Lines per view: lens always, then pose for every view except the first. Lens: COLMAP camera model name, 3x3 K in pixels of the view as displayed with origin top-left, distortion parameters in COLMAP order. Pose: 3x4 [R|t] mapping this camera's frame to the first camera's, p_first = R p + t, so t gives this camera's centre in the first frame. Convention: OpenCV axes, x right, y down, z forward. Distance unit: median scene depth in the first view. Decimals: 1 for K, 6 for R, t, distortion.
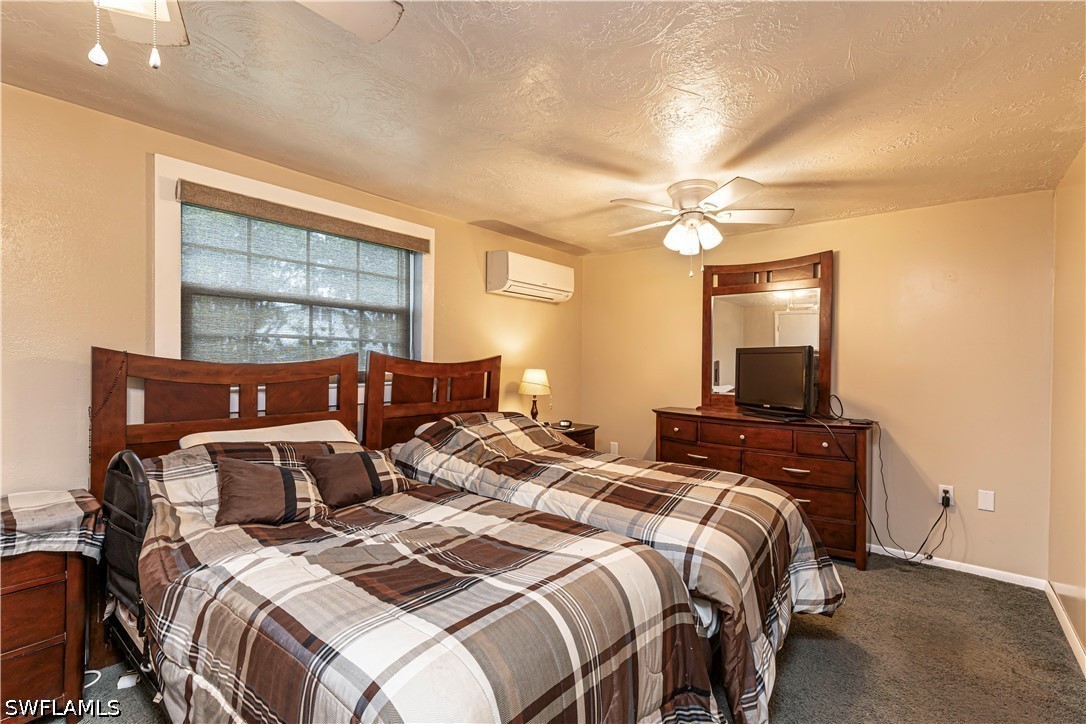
lens RADIAL K [[486.1, 0, 551.7], [0, 486.1, 366.2], [0, 0, 1]] dist [0.008158, -0.000819]
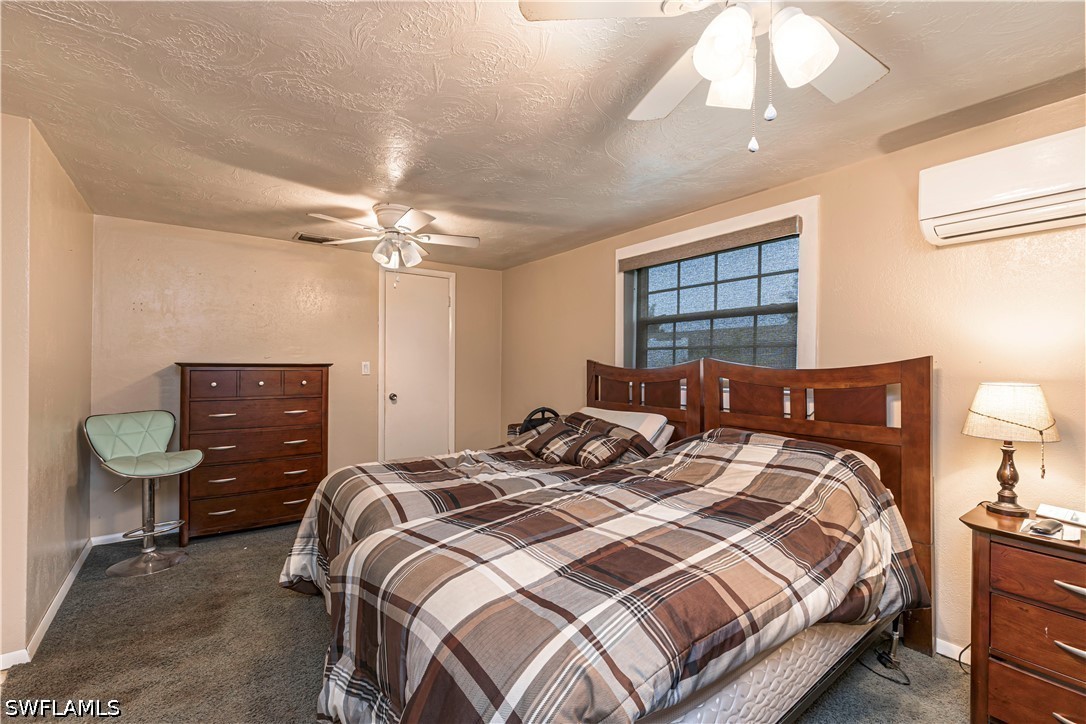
lens RADIAL K [[486.1, 0, 545.9], [0, 486.1, 363.3], [0, 0, 1]] dist [0.008158, -0.000819]
pose [[-0.267417, -0.013687, -0.963484, 0.812455], [-0.015825, 0.999827, -0.009811, -0.002298], [0.963451, 0.012623, -0.267587, 1.055959]]
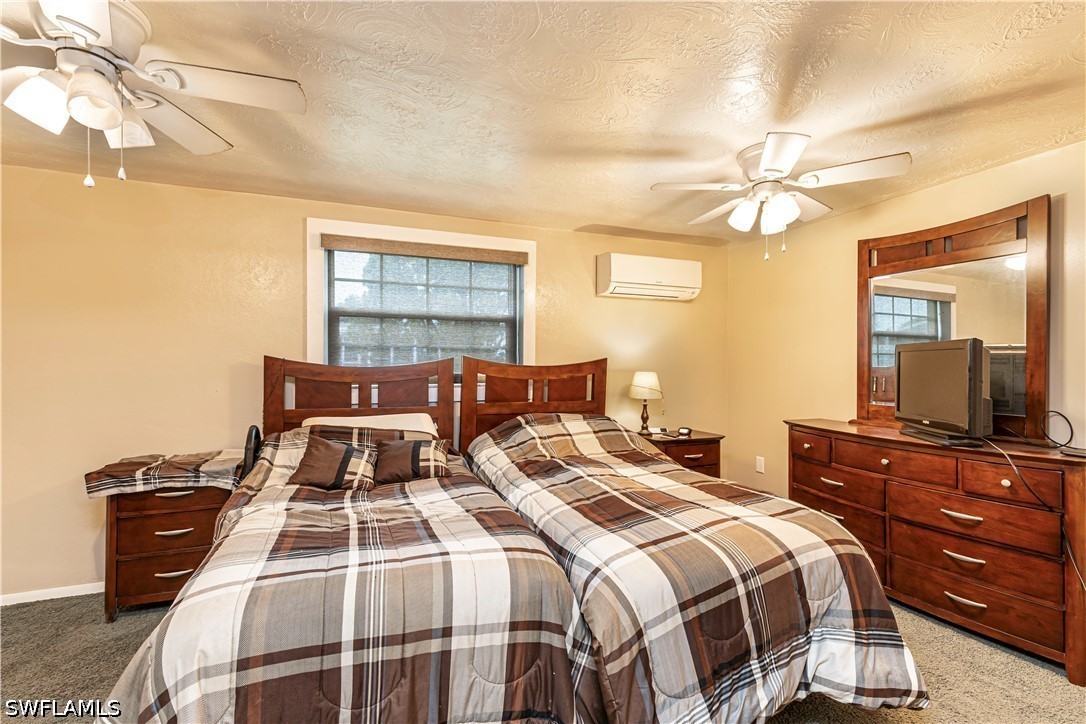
lens RADIAL K [[486.1, 0, 550.8], [0, 486.1, 365.9], [0, 0, 1]] dist [0.008158, -0.000819]
pose [[0.870205, -0.004674, -0.492668, 0.418504], [0.000378, 0.999961, -0.008819, 0.003982], [0.492690, 0.007488, 0.870172, 0.108929]]
